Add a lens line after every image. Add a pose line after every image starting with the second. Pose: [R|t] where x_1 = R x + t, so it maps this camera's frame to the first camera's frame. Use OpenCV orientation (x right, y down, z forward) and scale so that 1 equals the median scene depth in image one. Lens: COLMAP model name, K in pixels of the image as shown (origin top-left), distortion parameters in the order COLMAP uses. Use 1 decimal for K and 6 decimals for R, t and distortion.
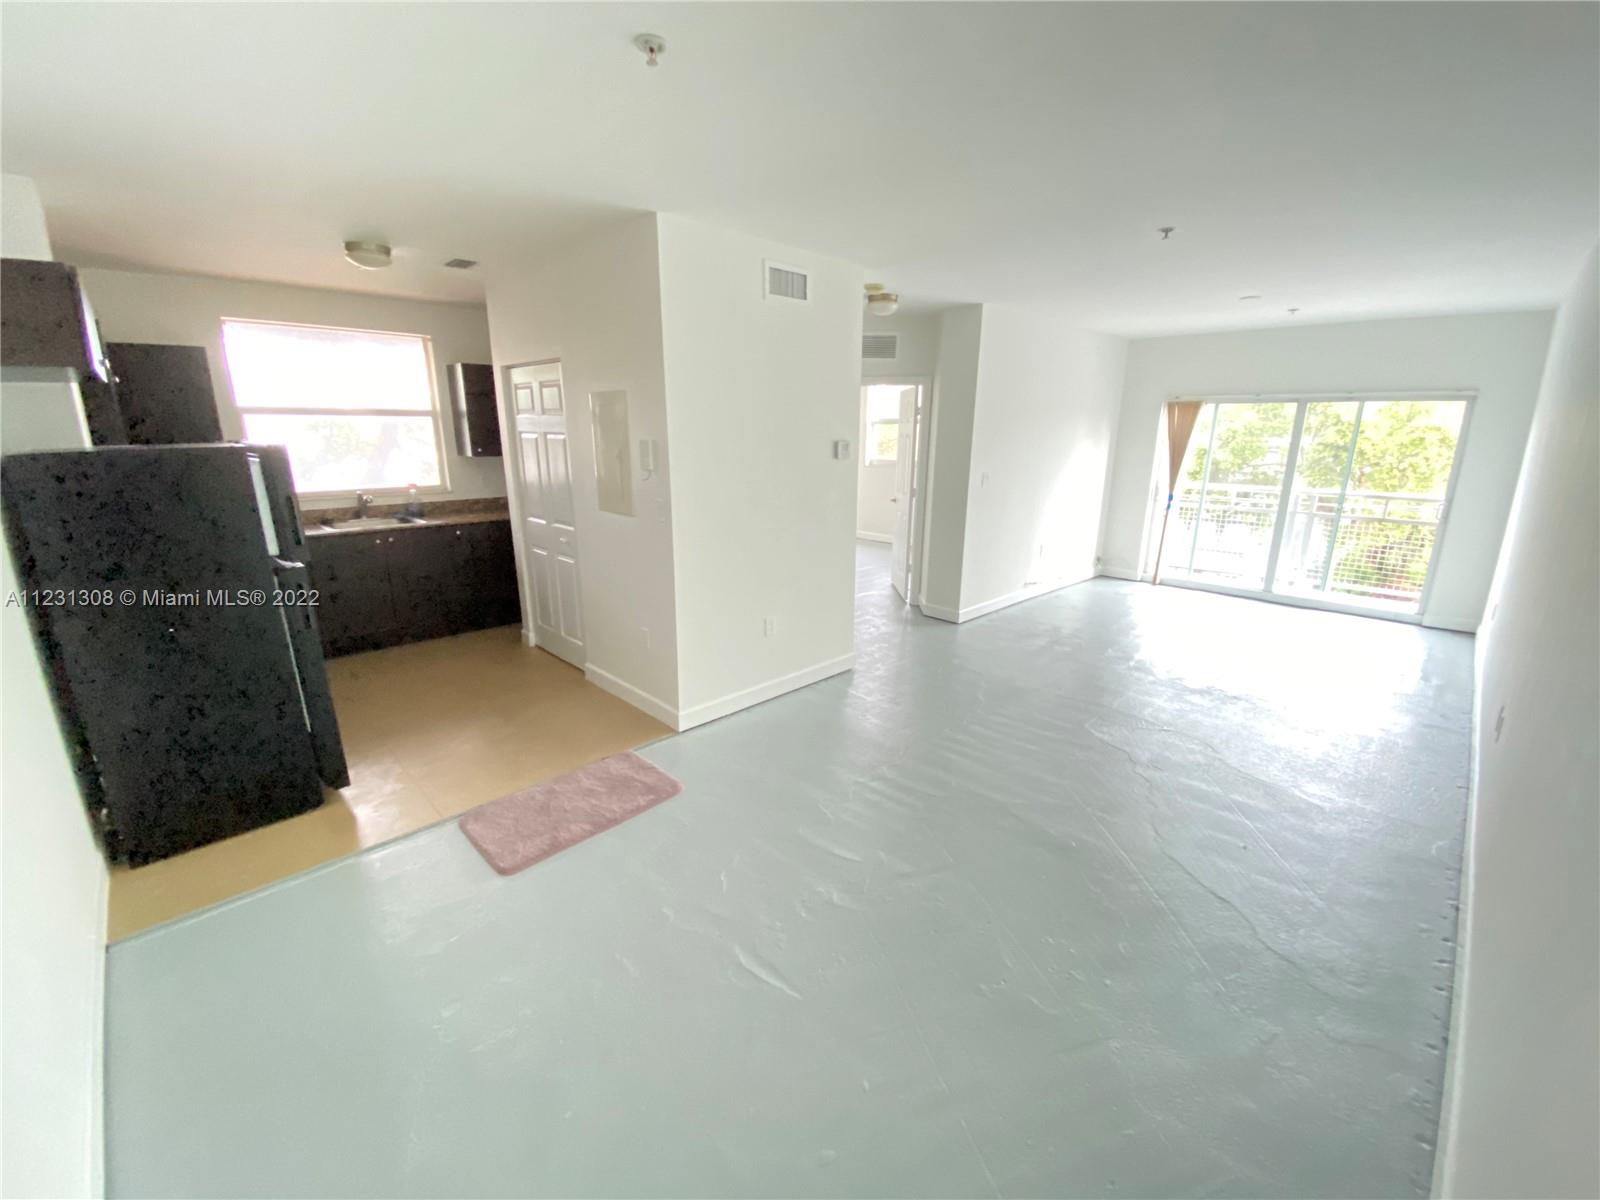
lens RADIAL K [[654.6, 0, 794.2], [0, 654.6, 597.7], [0, 0, 1]] dist [0.007204, -0.012049]
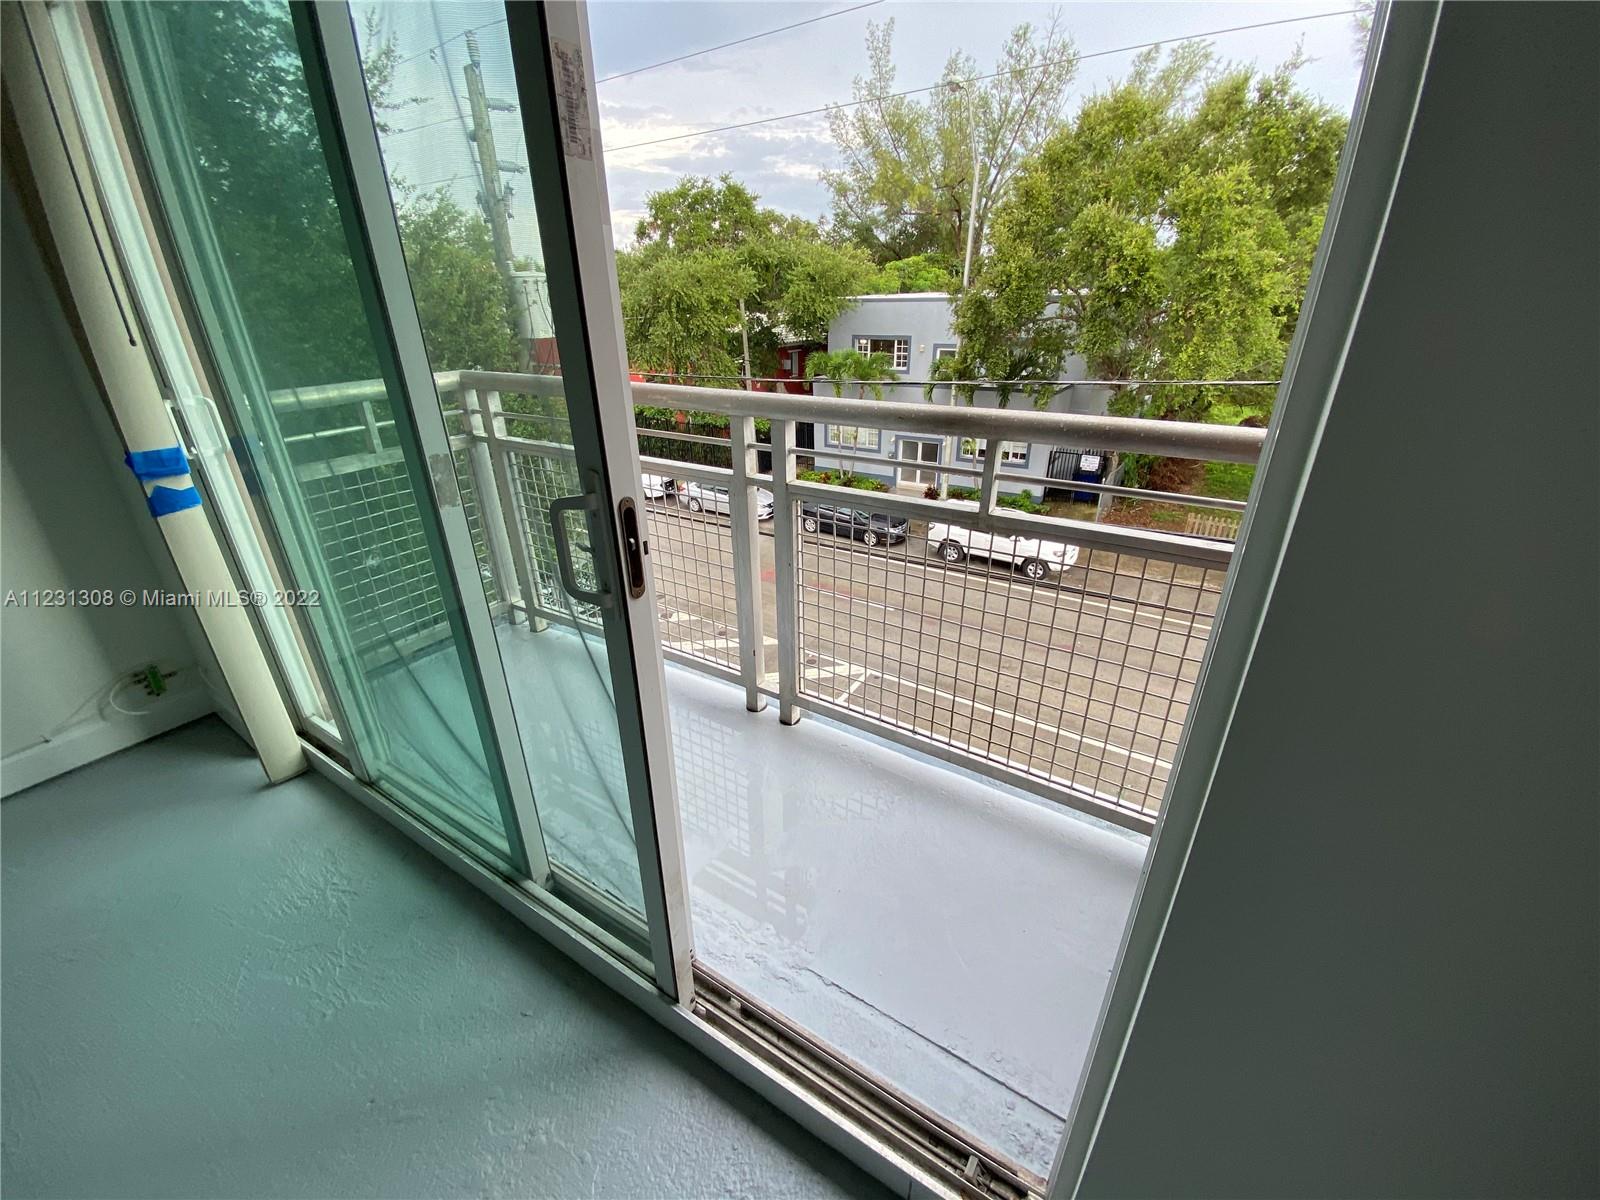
lens RADIAL K [[654.6, 0, 789.3], [0, 654.6, 609.7], [0, 0, 1]] dist [0.007204, -0.012049]
pose [[0.975205, -0.115740, 0.188628, 0.710245], [0.076301, 0.975922, 0.204338, -0.134554], [-0.207736, -0.184879, 0.960555, 0.718444]]
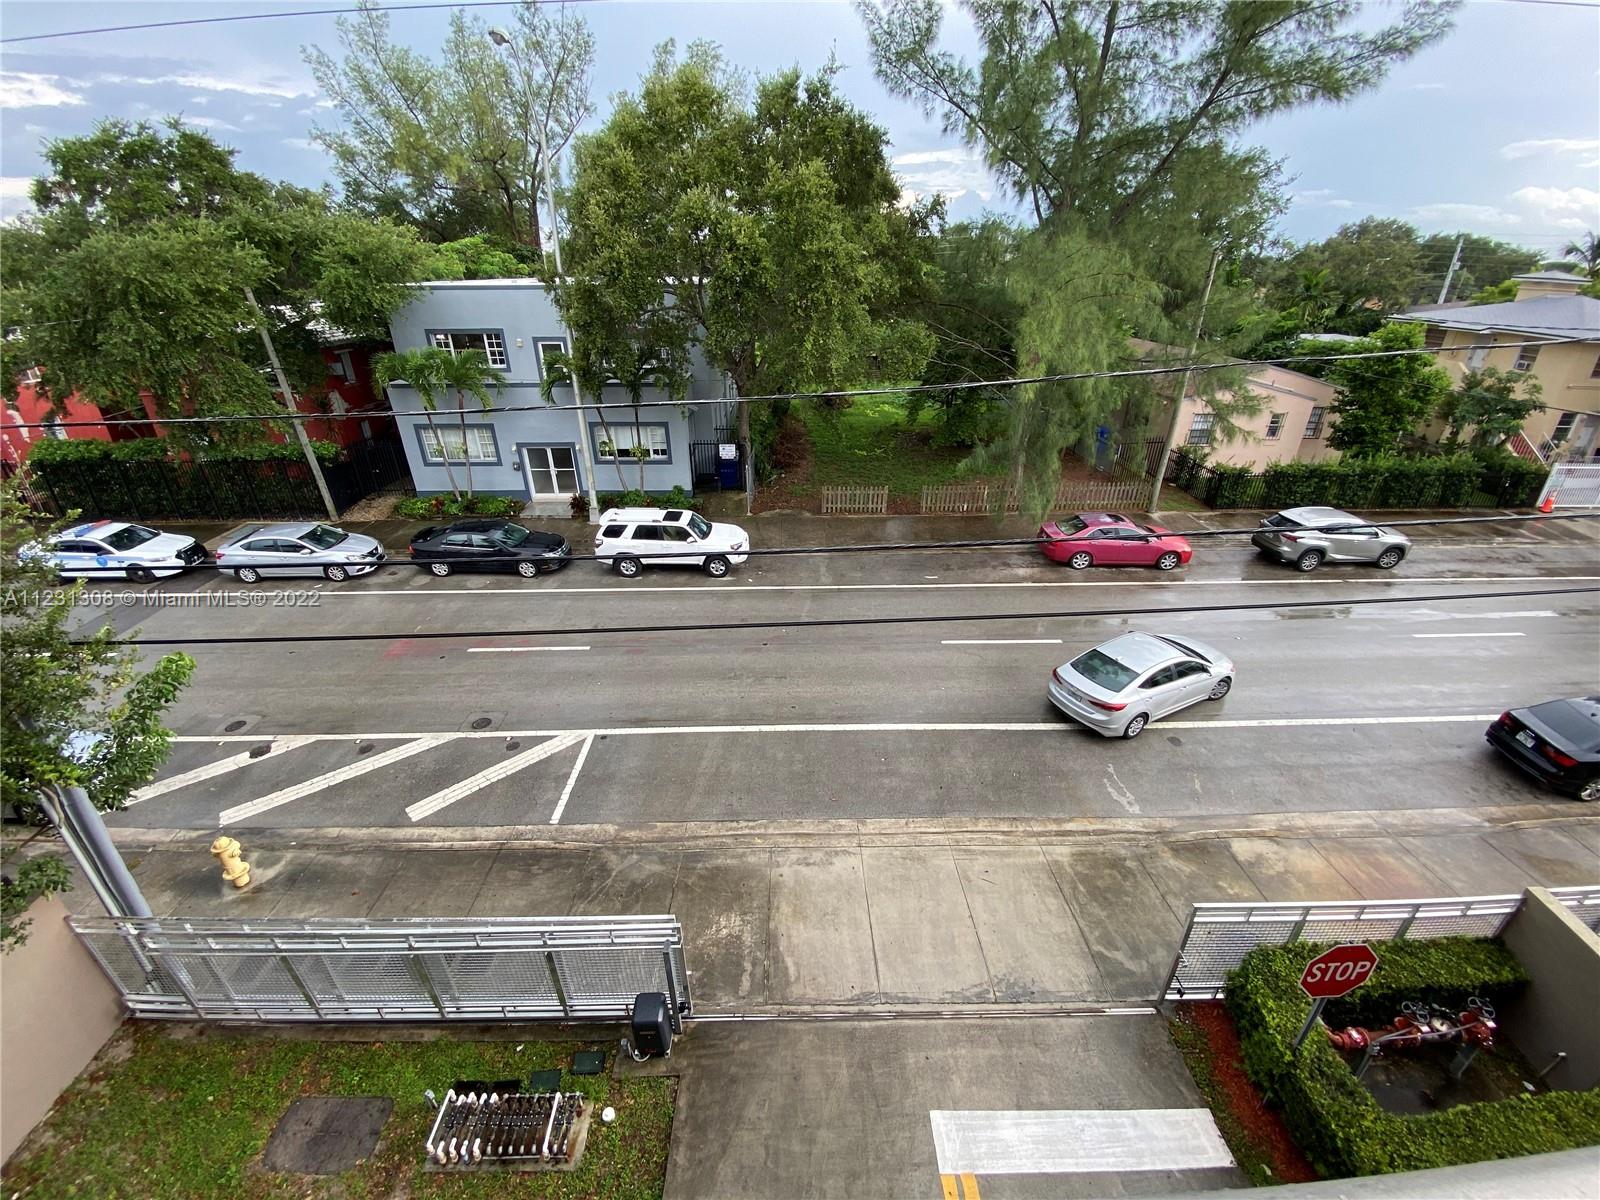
lens RADIAL K [[654.6, 0, 804.0], [0, 654.6, 606.4], [0, 0, 1]] dist [0.007204, -0.012049]
pose [[0.676093, -0.343230, 0.651990, 0.682919], [0.192002, 0.936373, 0.293839, -0.231898], [-0.711360, -0.073479, 0.698976, 1.047039]]
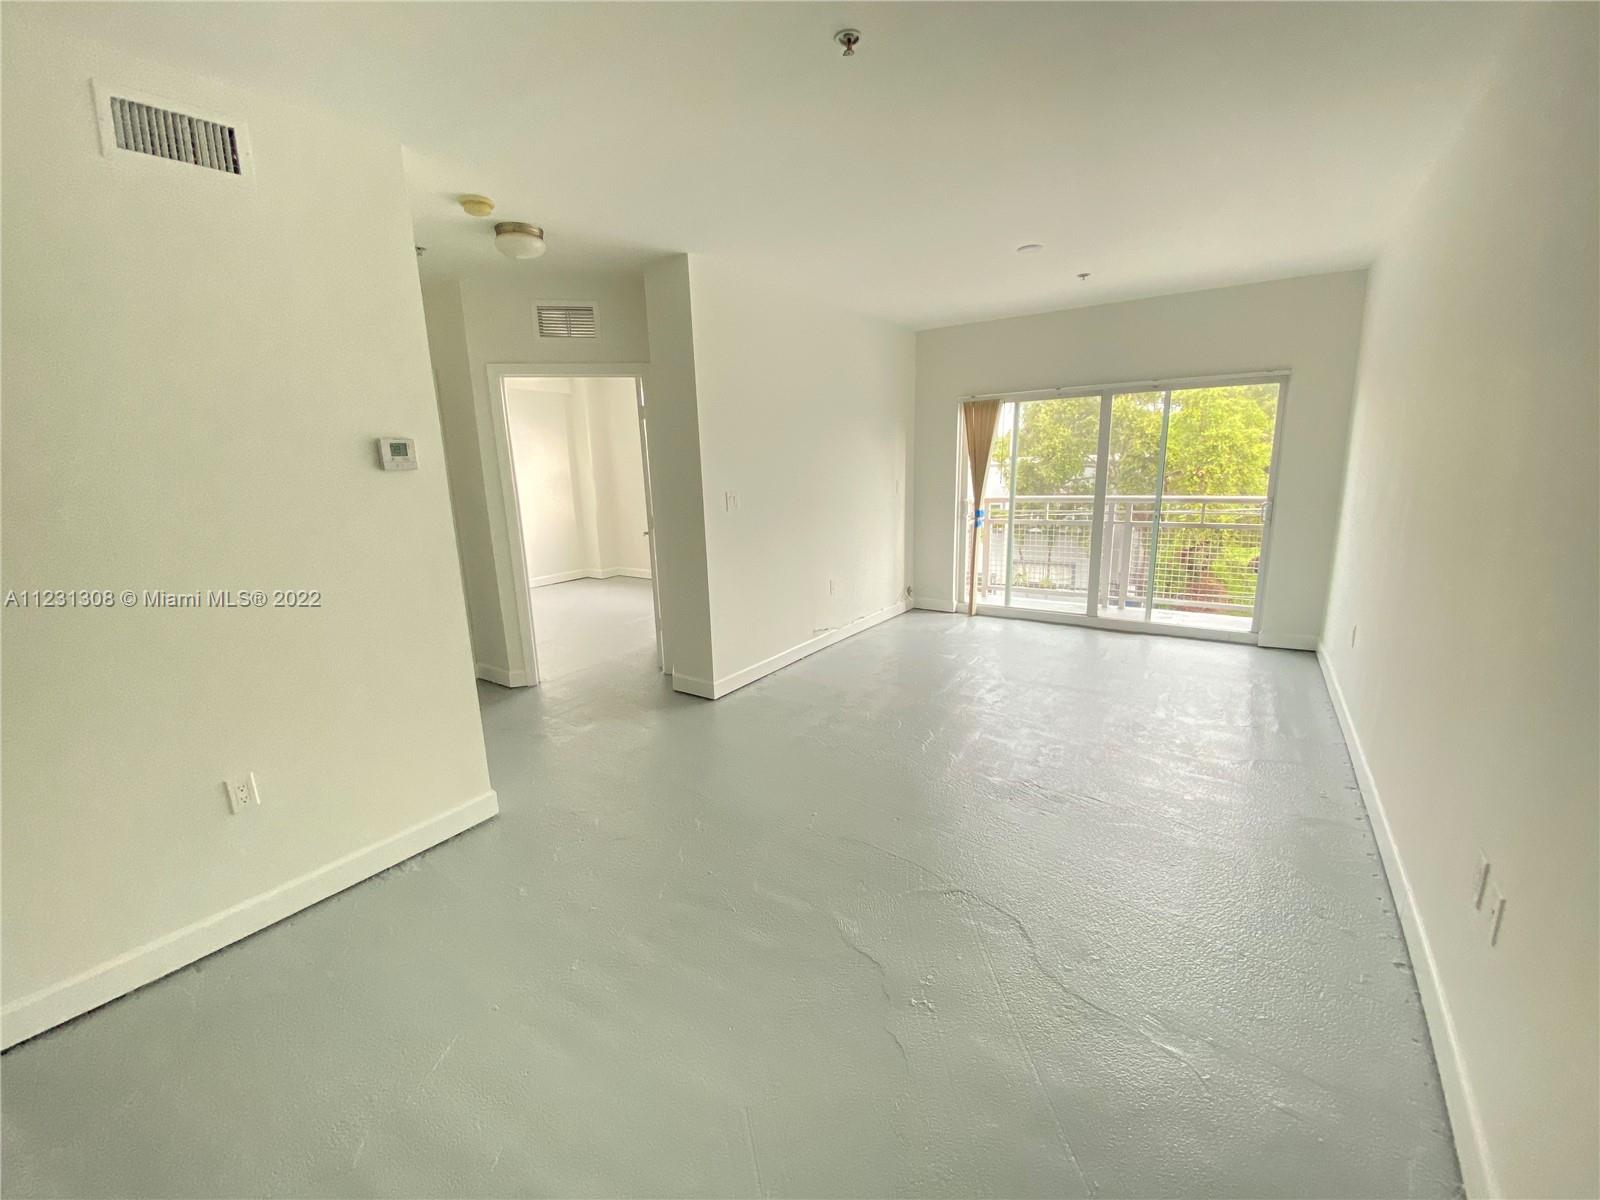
lens RADIAL K [[654.6, 0, 786.5], [0, 654.6, 604.0], [0, 0, 1]] dist [0.007204, -0.012049]
pose [[0.980779, -0.076641, 0.179441, 0.165456], [0.083814, 0.995944, -0.032729, -0.028528], [-0.176205, 0.047140, 0.983224, 0.209918]]
